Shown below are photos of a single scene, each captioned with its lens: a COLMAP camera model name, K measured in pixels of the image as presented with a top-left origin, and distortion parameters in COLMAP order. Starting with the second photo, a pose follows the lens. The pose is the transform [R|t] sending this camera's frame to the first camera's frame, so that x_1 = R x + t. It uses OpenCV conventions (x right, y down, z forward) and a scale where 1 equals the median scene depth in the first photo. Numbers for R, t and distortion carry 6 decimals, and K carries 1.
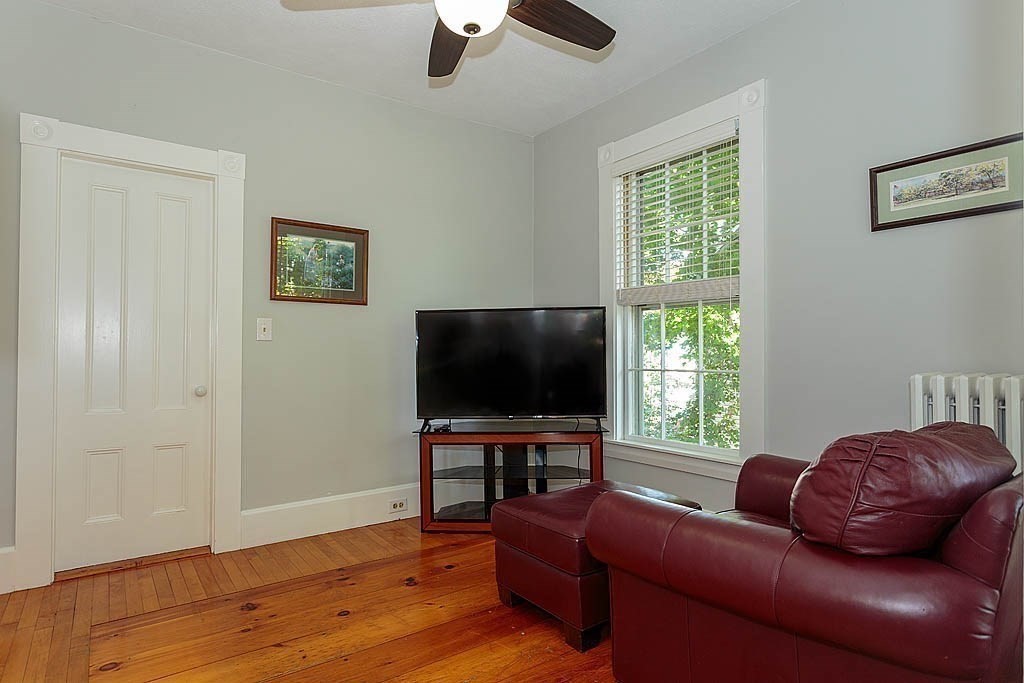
lens RADIAL K [[569.5, 0, 512.3], [0, 569.5, 344.1], [0, 0, 1]] dist [-0.003519, 0.004979]
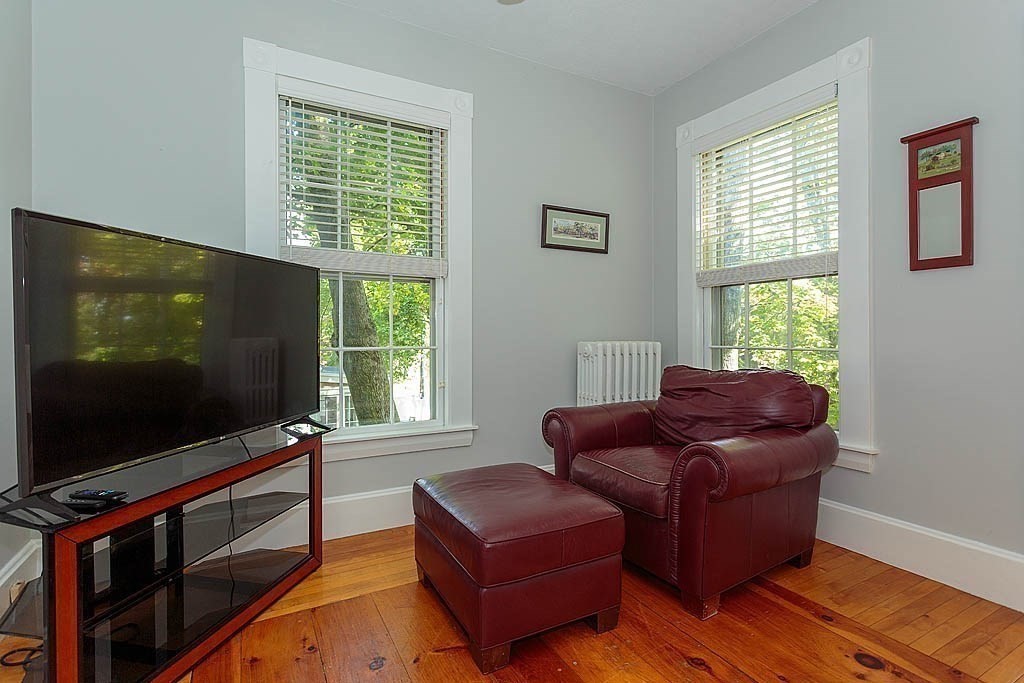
lens RADIAL K [[494.7, 0, 517.3], [0, 494.7, 337.8], [0, 0, 1]] dist [0.000756, 0.001160]
pose [[0.126541, -0.005203, 0.991948, -0.644343], [-0.014278, 0.999873, 0.007066, 0.026407], [-0.991859, -0.015057, 0.126451, 0.909572]]
